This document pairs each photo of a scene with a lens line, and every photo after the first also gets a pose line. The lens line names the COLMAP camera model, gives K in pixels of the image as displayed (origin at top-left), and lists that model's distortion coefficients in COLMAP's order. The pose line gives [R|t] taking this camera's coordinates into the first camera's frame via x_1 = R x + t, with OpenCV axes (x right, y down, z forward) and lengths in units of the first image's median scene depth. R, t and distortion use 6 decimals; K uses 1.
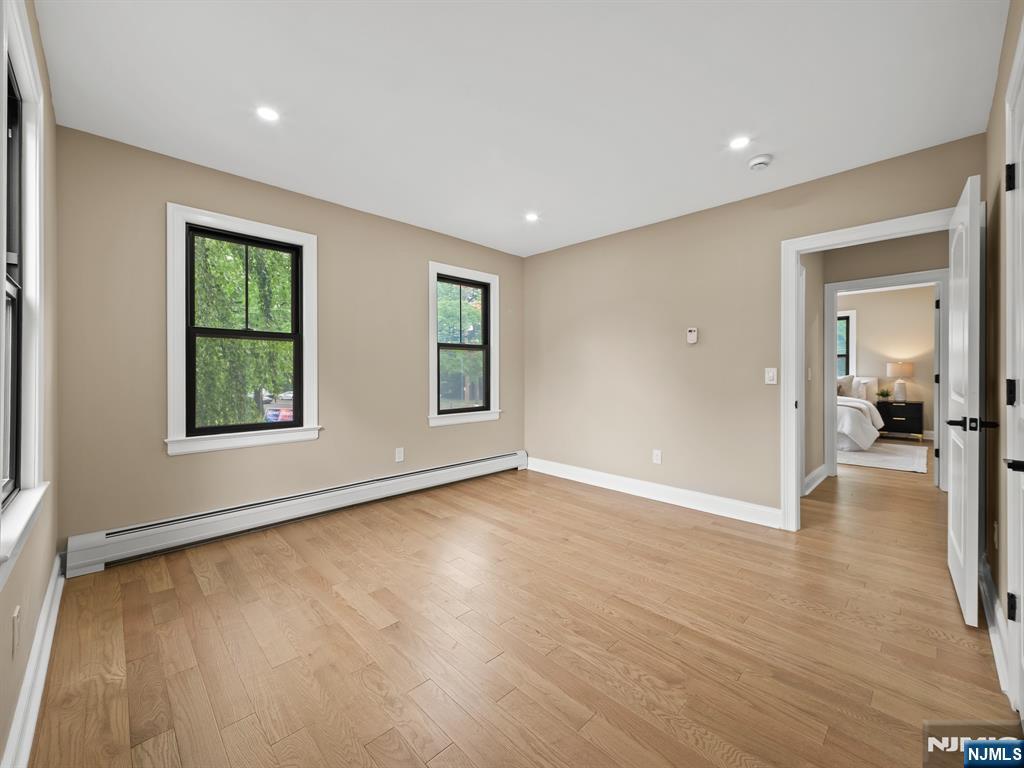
lens RADIAL K [[424.9, 0, 510.7], [0, 424.9, 380.6], [0, 0, 1]] dist [-0.001853, -0.000111]
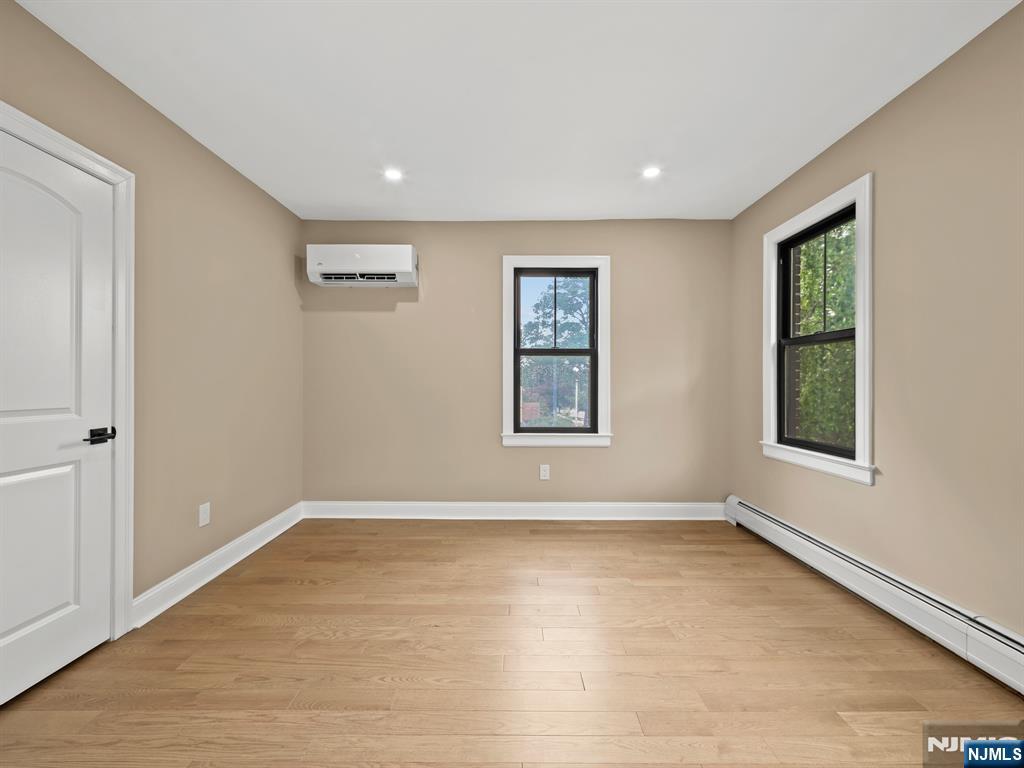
lens RADIAL K [[424.9, 0, 521.0], [0, 424.9, 377.3], [0, 0, 1]] dist [-0.001853, -0.000111]
pose [[-0.694561, -0.010940, -0.719351, 0.614550], [-0.013031, 0.999912, -0.002624, -0.032677], [0.719316, 0.007551, -0.694642, 1.674941]]
